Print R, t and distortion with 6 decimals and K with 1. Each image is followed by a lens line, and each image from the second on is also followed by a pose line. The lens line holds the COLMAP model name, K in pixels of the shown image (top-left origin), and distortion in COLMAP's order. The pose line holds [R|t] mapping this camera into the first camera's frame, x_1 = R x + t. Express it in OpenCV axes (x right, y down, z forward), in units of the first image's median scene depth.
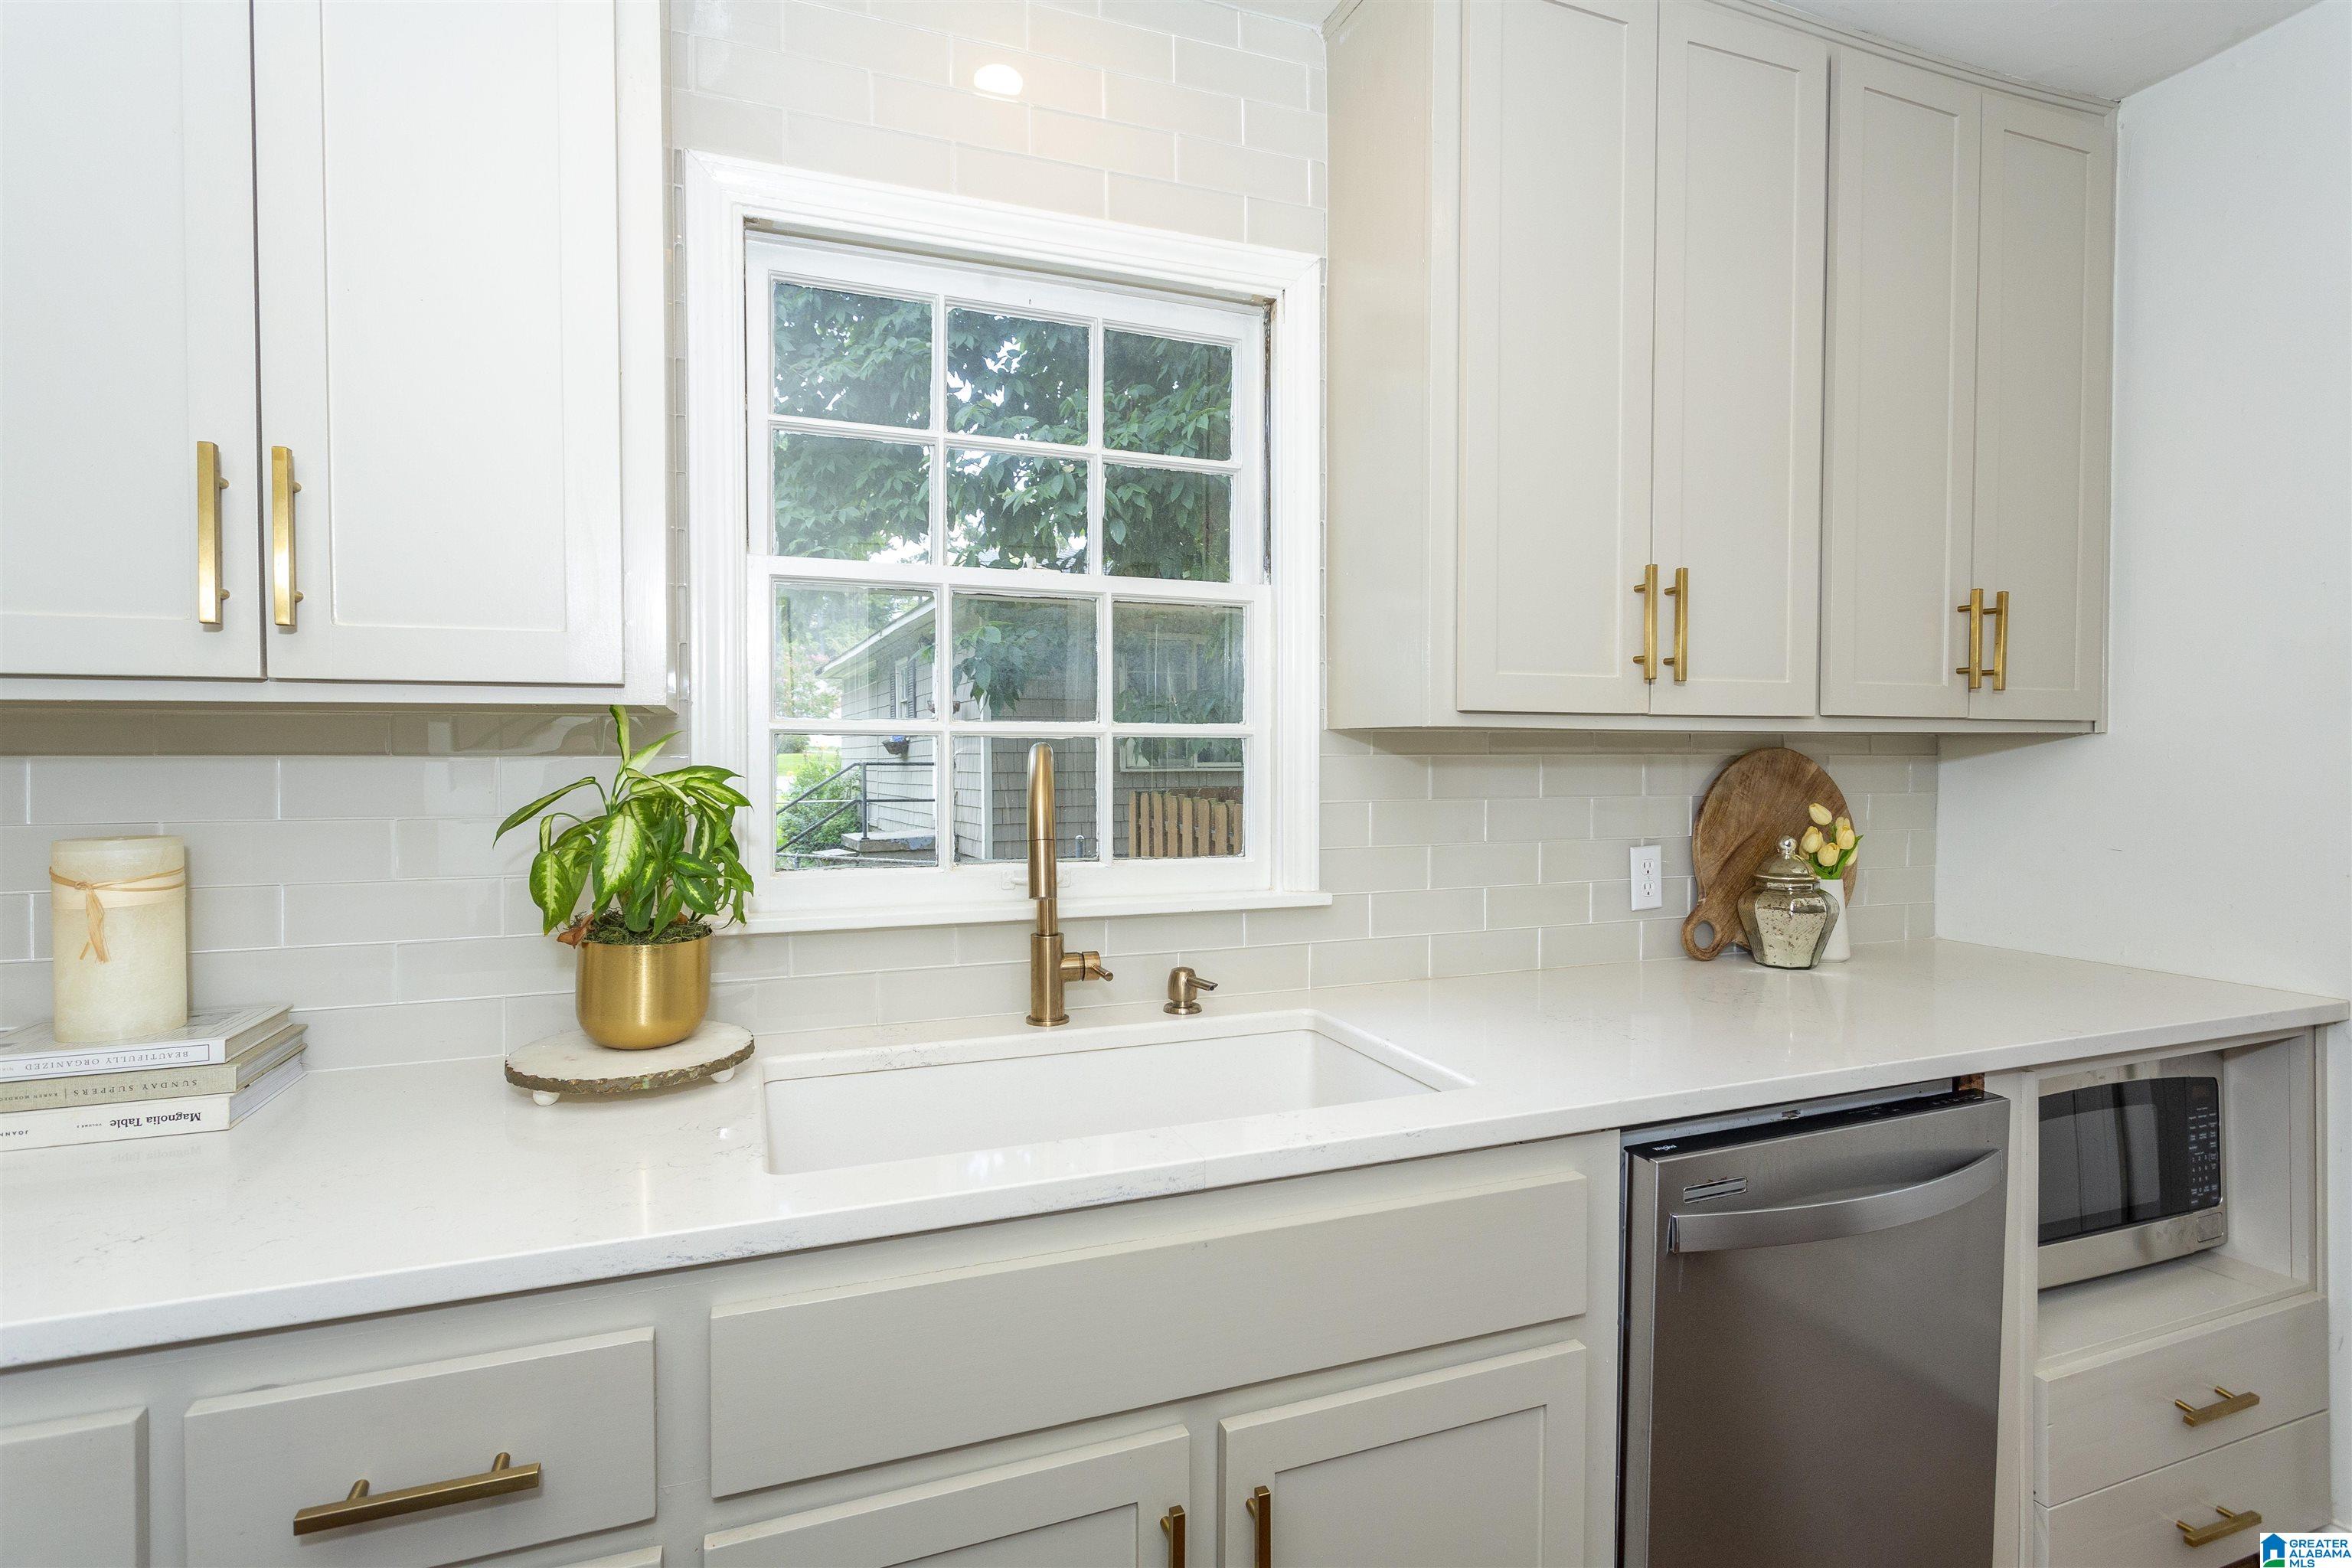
lens RADIAL K [[1110.3, 0, 1175.6], [0, 1110.3, 795.0], [0, 0, 1]] dist [0.000370, 0.000195]
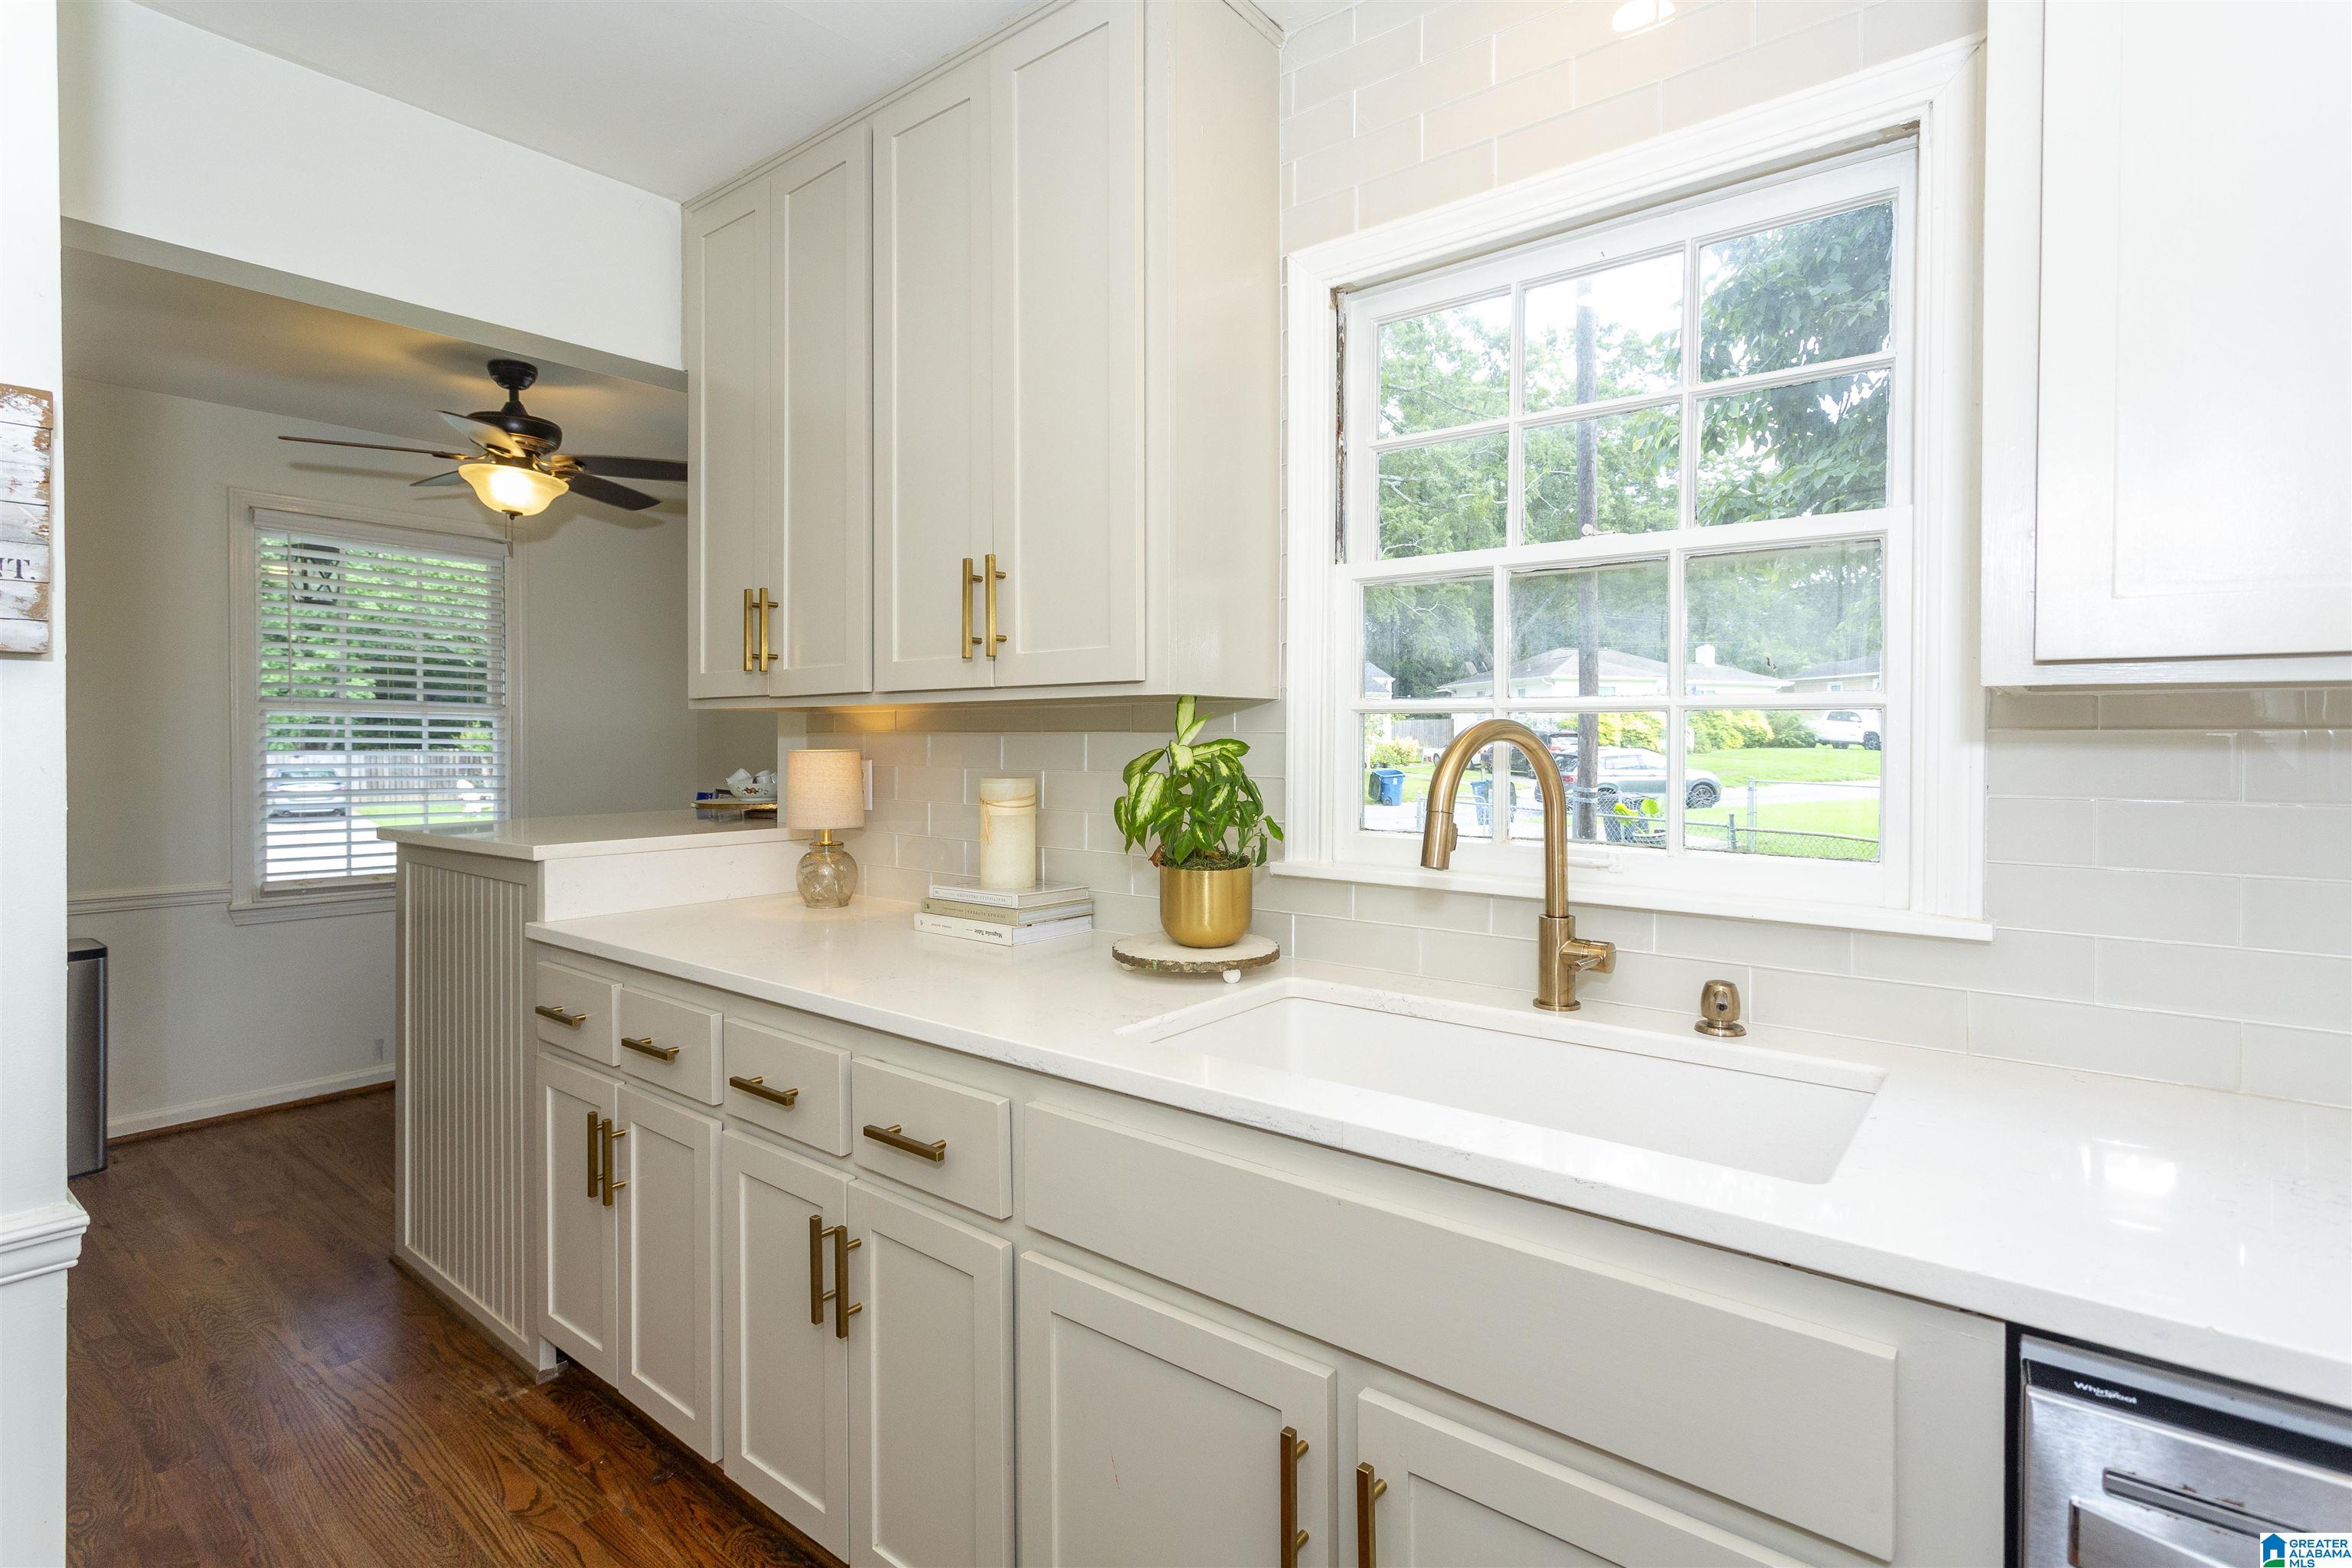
lens RADIAL K [[1119.5, 0, 1169.0], [0, 1119.5, 766.1], [0, 0, 1]] dist [0.001821, 0.000454]
pose [[0.517721, 0.023329, -0.855231, 0.673065], [-0.029348, 0.999524, 0.009499, -0.005227], [0.855046, 0.020181, 0.518160, 0.256738]]
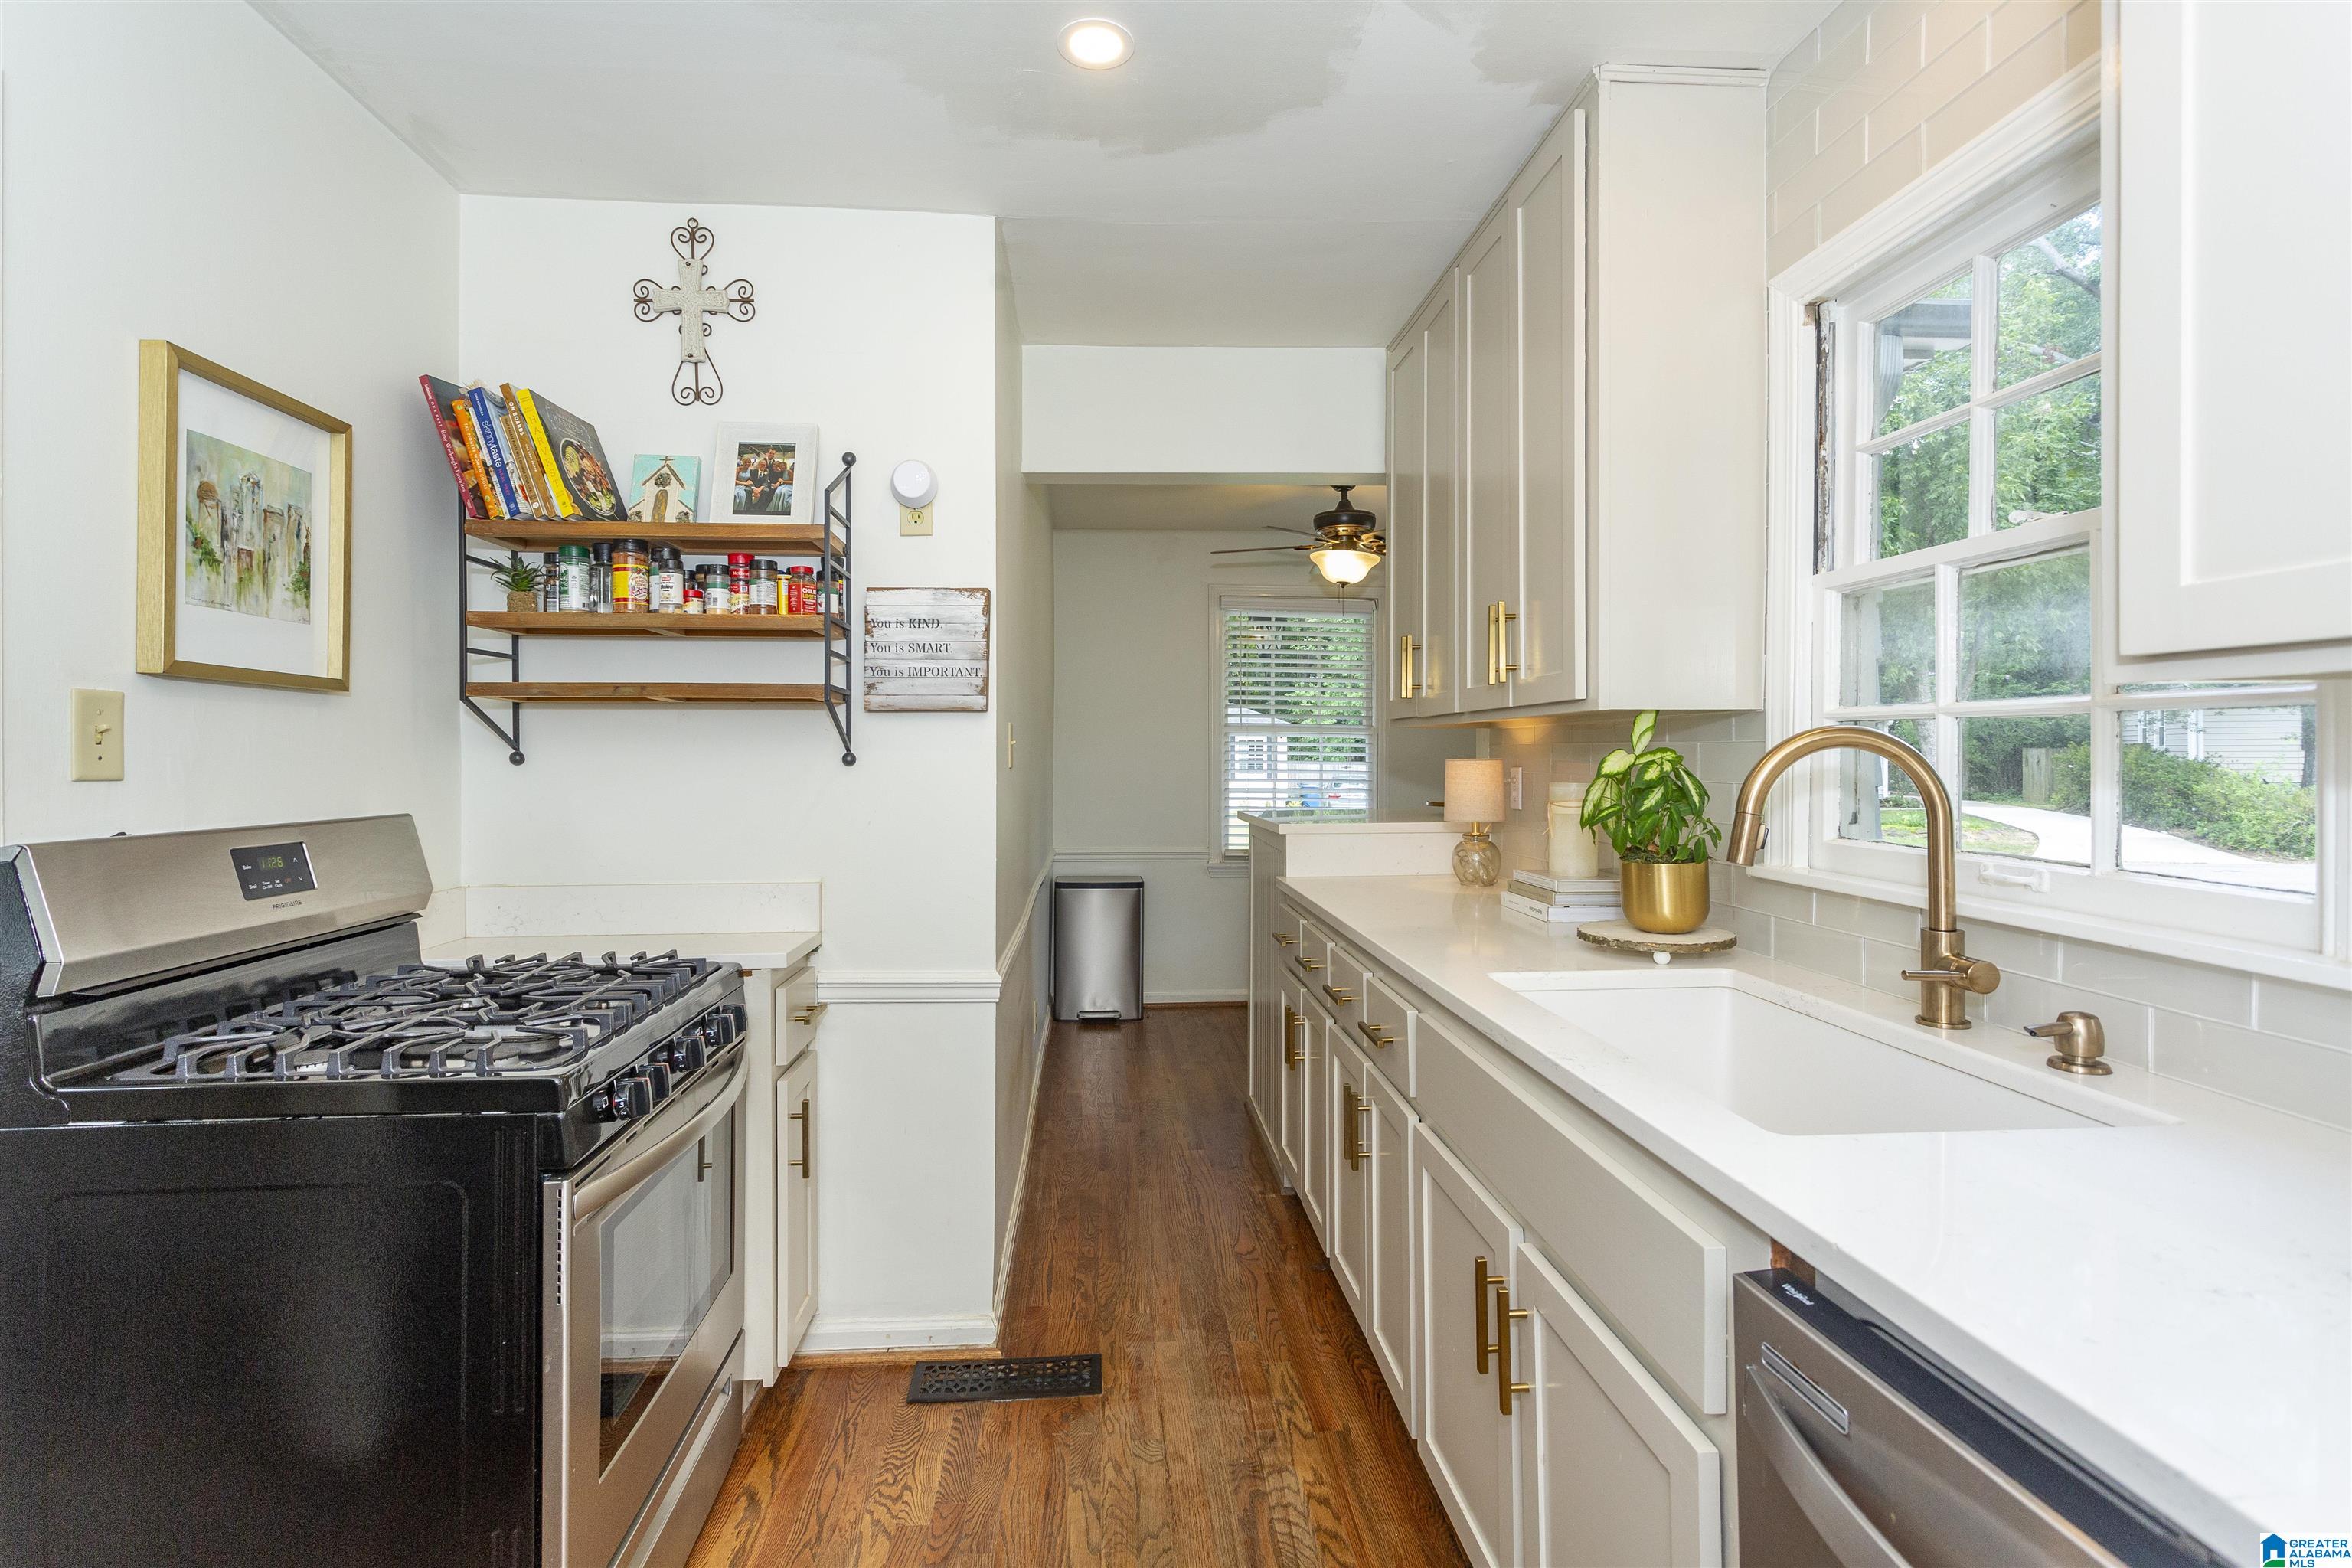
lens RADIAL K [[1127.2, 0, 1165.8], [0, 1127.2, 789.5], [0, 0, 1]] dist [0.002107, 0.000393]
pose [[-0.287166, 0.033148, -0.957307, 1.204483], [-0.027910, 0.998687, 0.042953, -0.016386], [0.957474, 0.039053, -0.285864, 0.804570]]
